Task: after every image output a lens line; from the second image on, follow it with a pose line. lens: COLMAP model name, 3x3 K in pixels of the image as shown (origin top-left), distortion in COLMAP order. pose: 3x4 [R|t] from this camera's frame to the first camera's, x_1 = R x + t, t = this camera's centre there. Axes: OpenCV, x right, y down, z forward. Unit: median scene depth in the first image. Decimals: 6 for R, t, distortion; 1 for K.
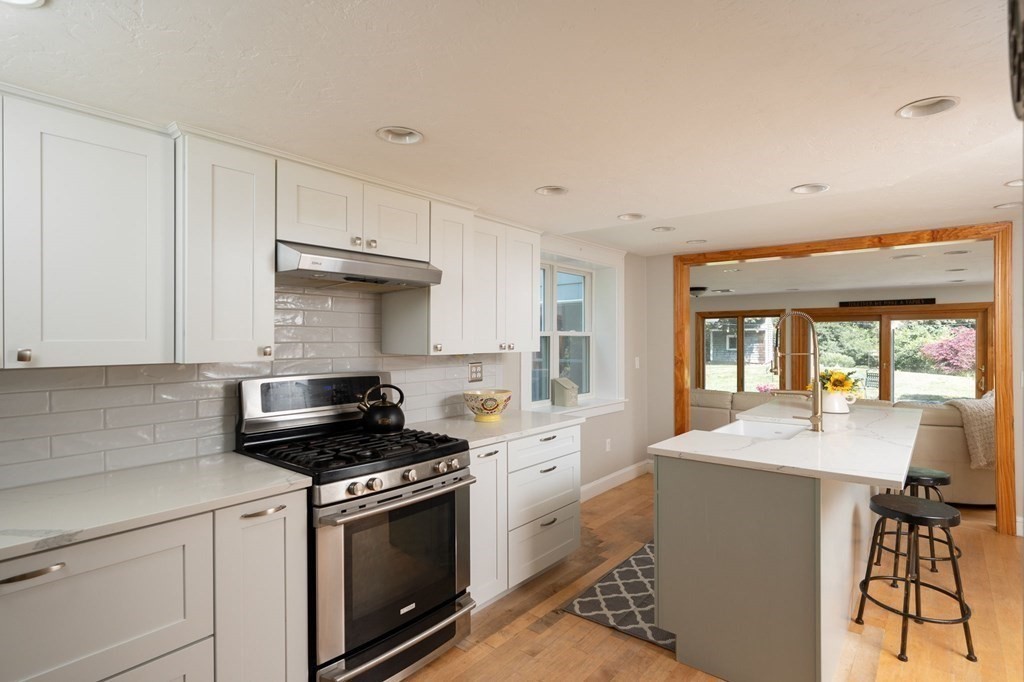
lens RADIAL K [[528.6, 0, 512.4], [0, 528.6, 338.6], [0, 0, 1]] dist [0.003484, 0.000031]
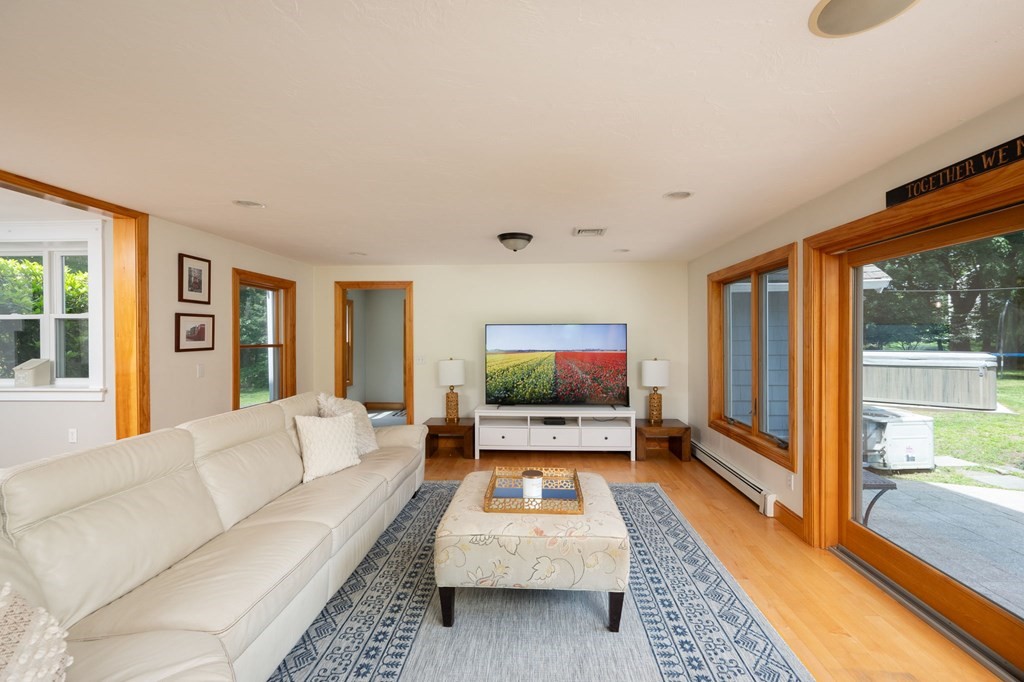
lens RADIAL K [[437.6, 0, 513.2], [0, 437.6, 339.0], [0, 0, 1]] dist [-0.006829, -0.000361]
pose [[0.577442, 0.007415, -0.816398, 1.299204], [-0.001902, 0.999968, 0.007737, 0.033152], [0.816430, -0.002915, 0.577438, 1.229970]]
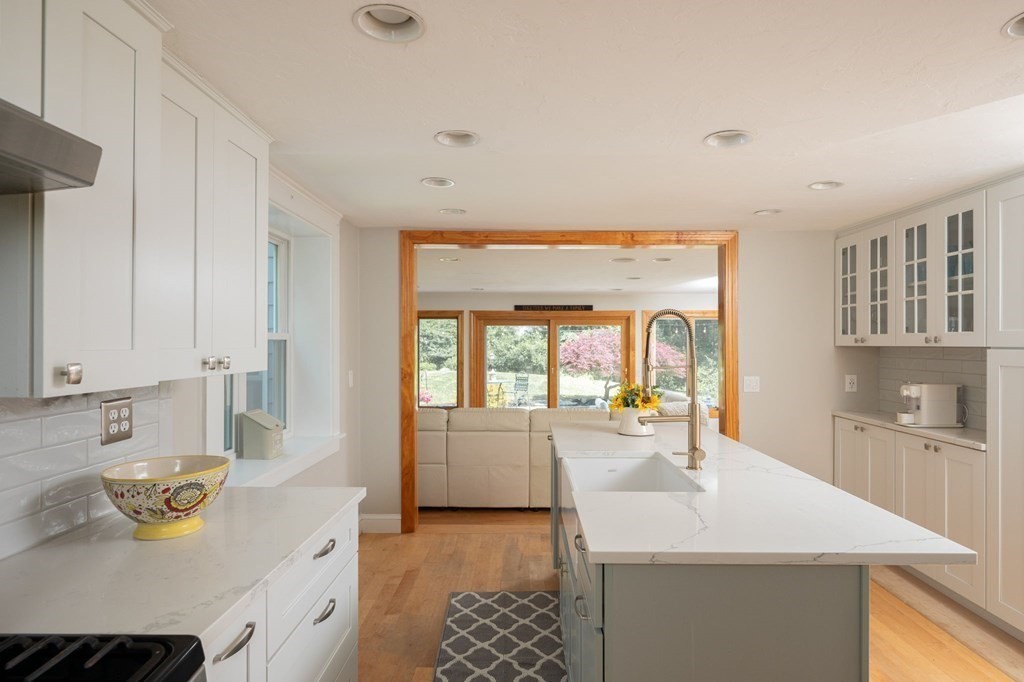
lens RADIAL K [[589.7, 0, 515.8], [0, 589.7, 342.4], [0, 0, 1]] dist [-0.005361, -0.000901]
pose [[0.781335, 0.002810, 0.624106, -0.088362], [-0.003218, 0.999995, -0.000473, -0.002372], [-0.624104, -0.001639, 0.781340, 0.301118]]
